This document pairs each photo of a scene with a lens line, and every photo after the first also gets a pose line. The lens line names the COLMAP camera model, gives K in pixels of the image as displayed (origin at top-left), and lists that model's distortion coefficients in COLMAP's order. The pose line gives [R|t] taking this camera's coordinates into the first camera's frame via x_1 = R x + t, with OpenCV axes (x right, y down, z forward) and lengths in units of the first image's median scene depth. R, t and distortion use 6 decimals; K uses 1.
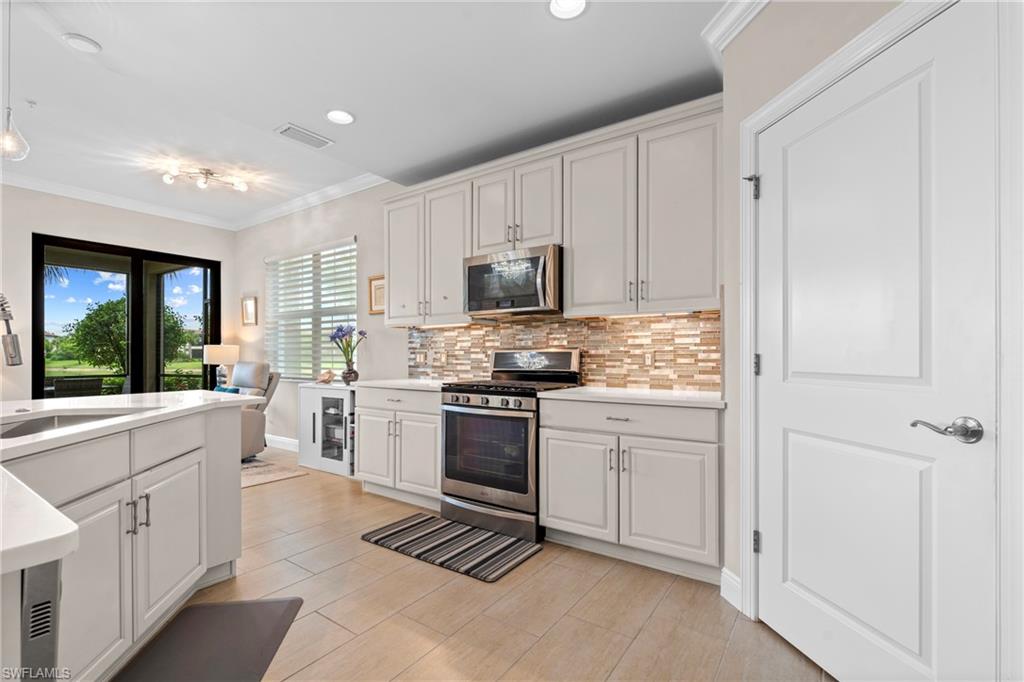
lens RADIAL K [[450.6, 0, 514.4], [0, 450.6, 349.8], [0, 0, 1]] dist [-0.009584, 0.000819]
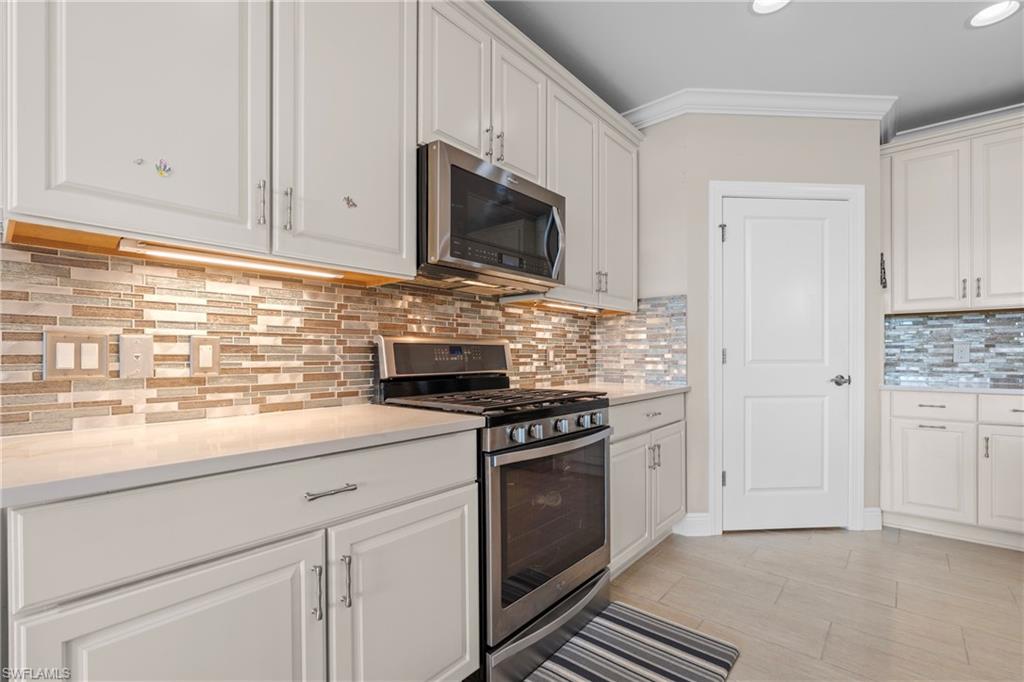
lens RADIAL K [[450.6, 0, 489.7], [0, 450.6, 358.8], [0, 0, 1]] dist [-0.009584, 0.000819]
pose [[0.137384, -0.004672, 0.990507, -0.461903], [-0.005134, 0.999972, 0.005429, 0.017973], [-0.990505, -0.005831, 0.137357, 0.723781]]
